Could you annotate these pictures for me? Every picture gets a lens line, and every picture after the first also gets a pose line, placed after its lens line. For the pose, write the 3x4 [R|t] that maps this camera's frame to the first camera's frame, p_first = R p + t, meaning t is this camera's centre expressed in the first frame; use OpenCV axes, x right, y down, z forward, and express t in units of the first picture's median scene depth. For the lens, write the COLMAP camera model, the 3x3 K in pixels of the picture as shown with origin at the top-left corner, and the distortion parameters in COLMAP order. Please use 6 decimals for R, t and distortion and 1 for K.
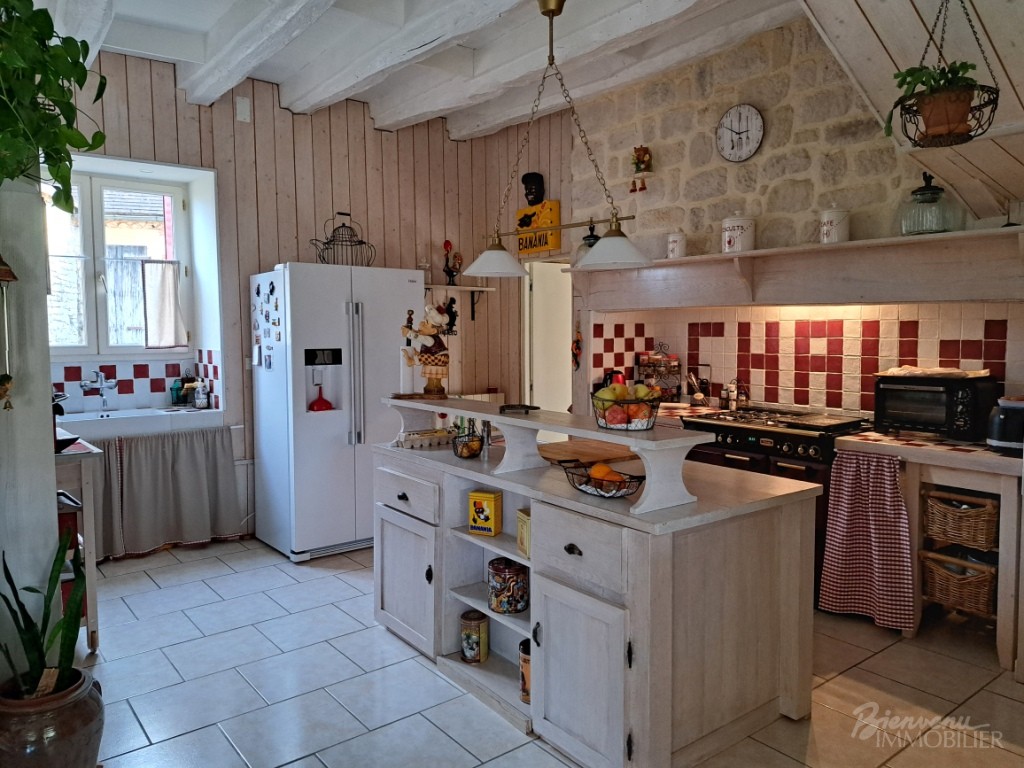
lens RADIAL K [[723.5, 0, 511.2], [0, 723.5, 383.4], [0, 0, 1]] dist [0.009702, 0.001278]
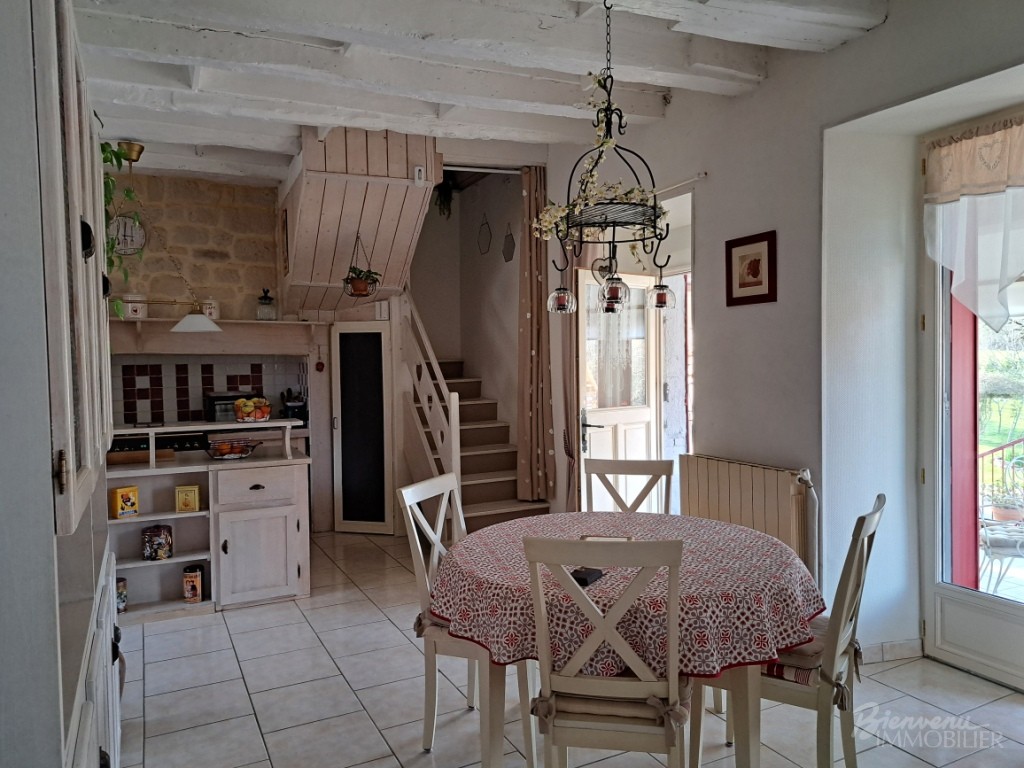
lens RADIAL K [[723.5, 0, 510.8], [0, 723.5, 383.8], [0, 0, 1]] dist [0.009702, 0.001278]
pose [[0.201654, -0.027102, 0.979082, -1.045608], [0.090822, 0.995828, 0.008859, 0.006484], [-0.975237, 0.087136, 0.203274, -0.019193]]
